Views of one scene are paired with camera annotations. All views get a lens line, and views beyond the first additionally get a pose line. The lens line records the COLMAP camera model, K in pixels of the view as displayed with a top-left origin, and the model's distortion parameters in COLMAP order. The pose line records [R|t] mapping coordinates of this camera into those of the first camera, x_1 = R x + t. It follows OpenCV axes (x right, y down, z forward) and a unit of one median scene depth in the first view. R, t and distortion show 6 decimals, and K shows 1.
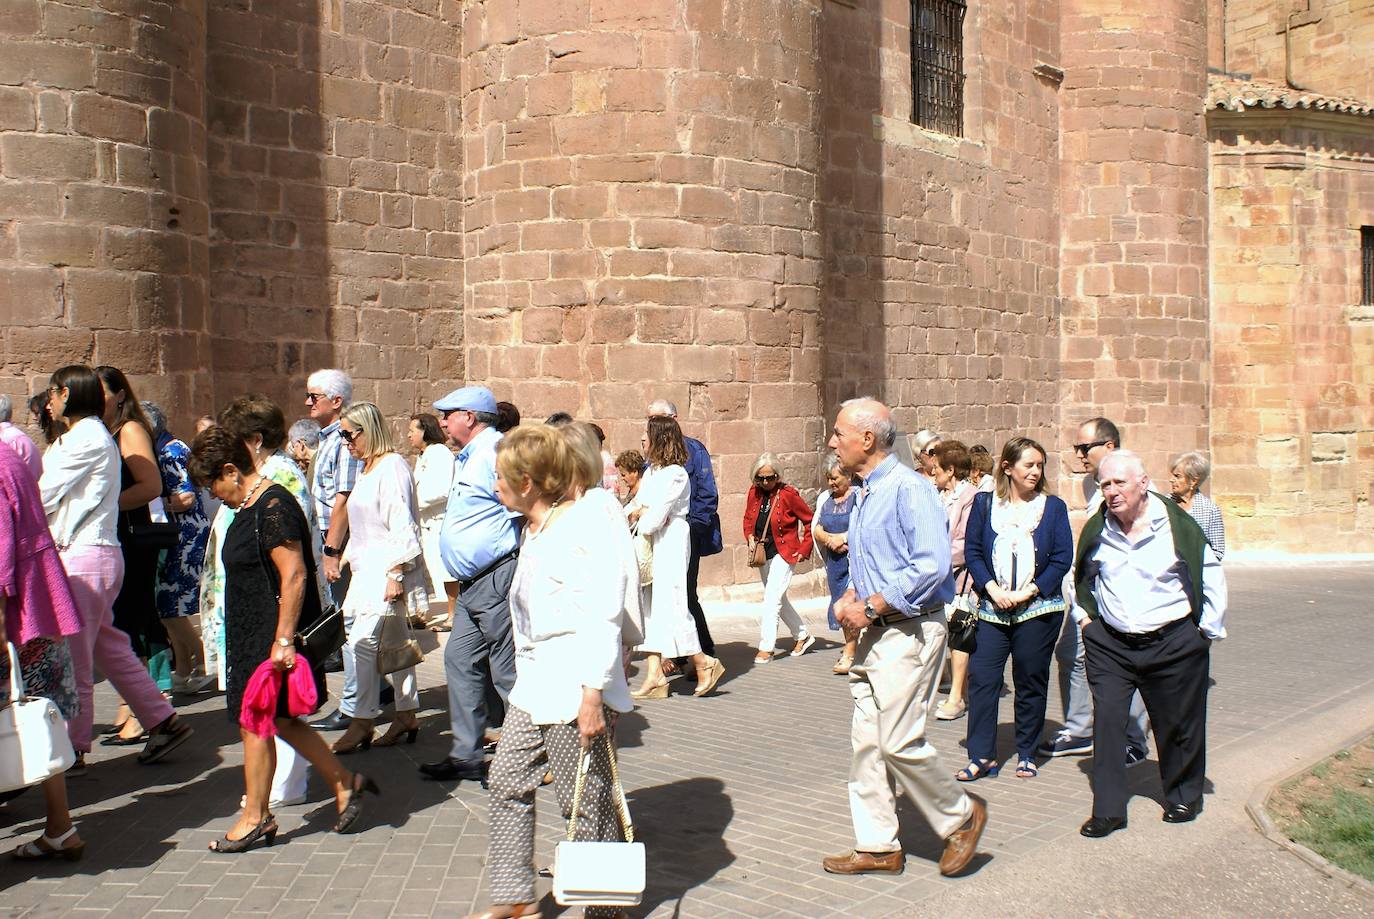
lens RADIAL K [[1356.4, 0, 687.0], [0, 1356.4, 459.5], [0, 0, 1]] dist [-0.140349, 0.153697]
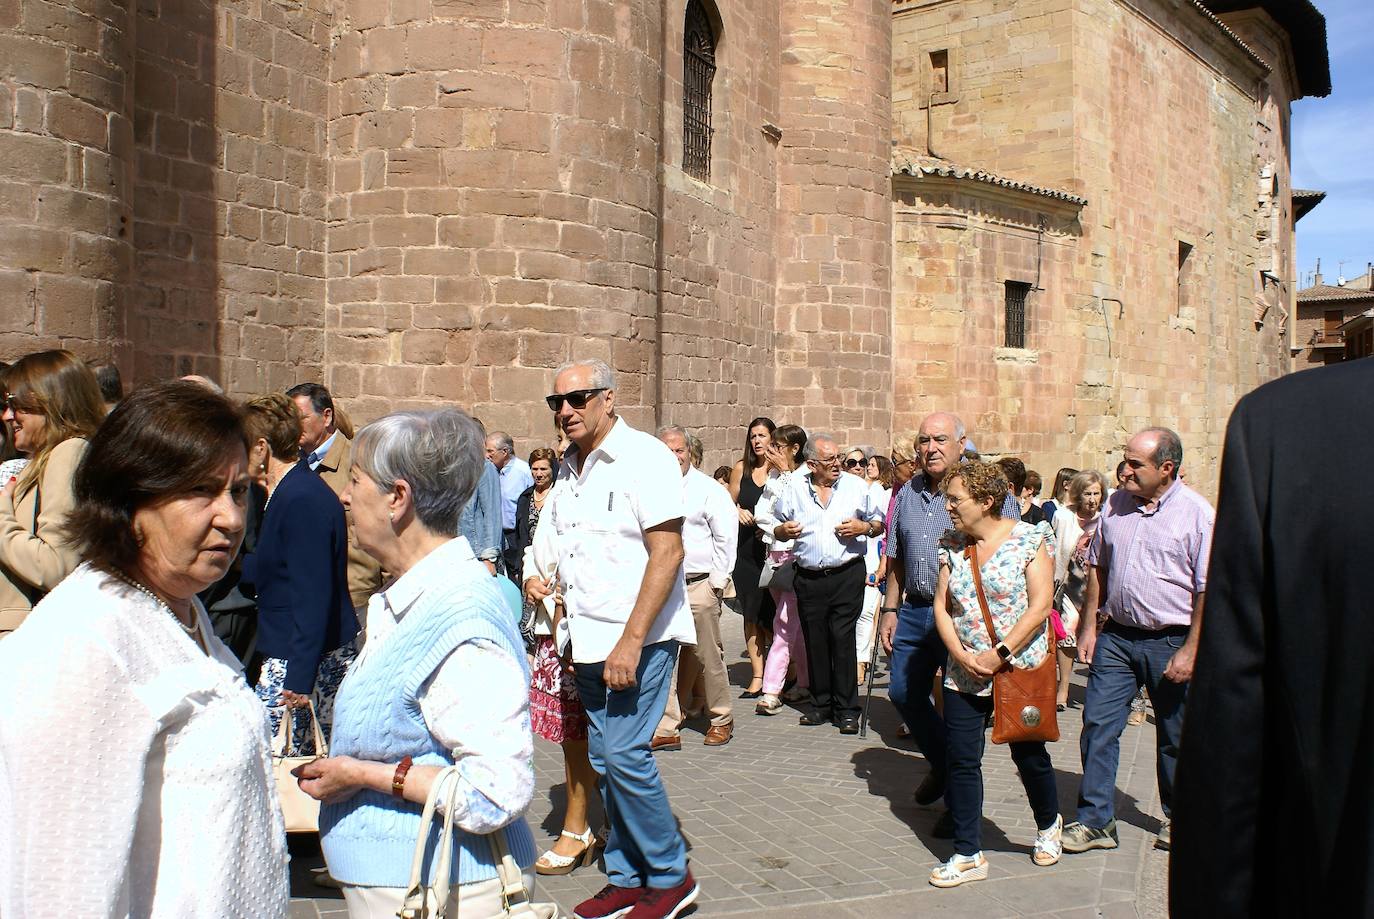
lens RADIAL K [[1334.6, 0, 687.0], [0, 1334.6, 459.5], [0, 0, 1]] dist [-0.140031, 0.146953]
pose [[0.943104, 0.007861, 0.332406, -0.179787], [-0.003517, 0.999900, -0.013670, 0.001090], [-0.332480, 0.011723, 0.943037, -0.025023]]
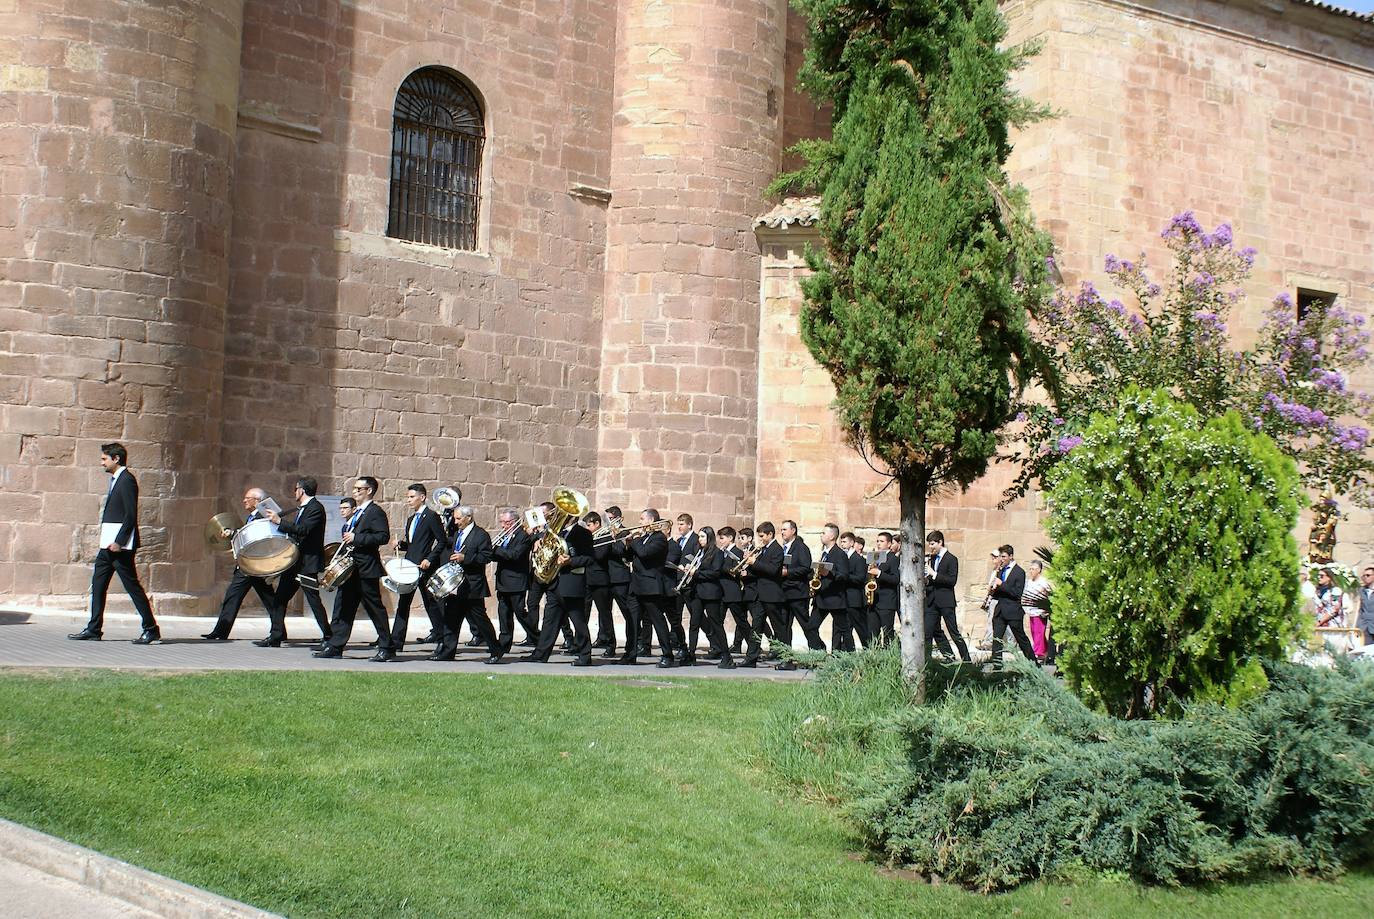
lens RADIAL K [[1432.3, 0, 687.0], [0, 1432.3, 459.5], [0, 0, 1]] dist [-0.129311, 0.143528]
pose [[0.993894, 0.036927, -0.103973, 0.534853], [-0.046137, 0.995085, -0.087619, 0.037991], [0.100226, 0.091881, 0.990713, -0.179865]]
